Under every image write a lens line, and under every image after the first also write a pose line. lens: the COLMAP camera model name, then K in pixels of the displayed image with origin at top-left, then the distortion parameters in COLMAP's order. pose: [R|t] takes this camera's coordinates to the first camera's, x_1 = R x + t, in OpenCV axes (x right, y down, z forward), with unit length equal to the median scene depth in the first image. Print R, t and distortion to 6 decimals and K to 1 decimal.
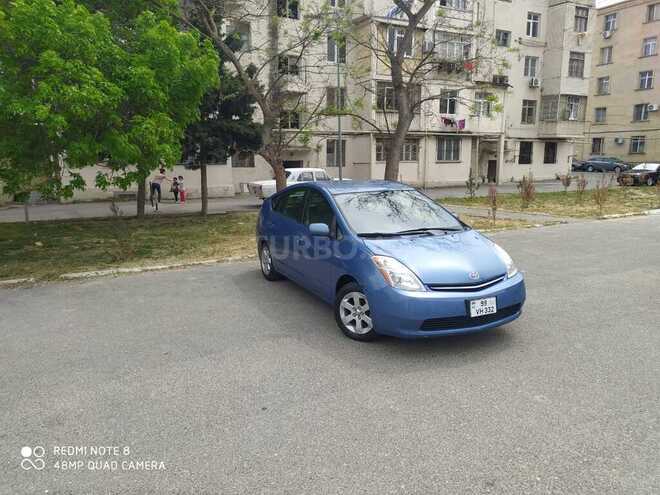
lens RADIAL K [[498.4, 0, 330.0], [0, 498.4, 248.6], [0, 0, 1]] dist [0.043395, -0.045244]
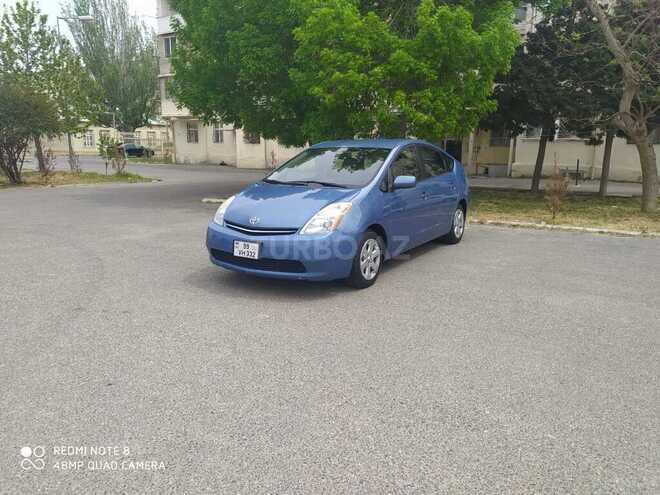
lens RADIAL K [[498.4, 0, 325.3], [0, 498.4, 248.8], [0, 0, 1]] dist [0.043395, -0.045244]
pose [[0.530915, 0.181367, -0.827789, 1.297957], [-0.150418, 0.981487, 0.118568, -0.040492], [0.833969, 0.061565, 0.548367, 0.544945]]
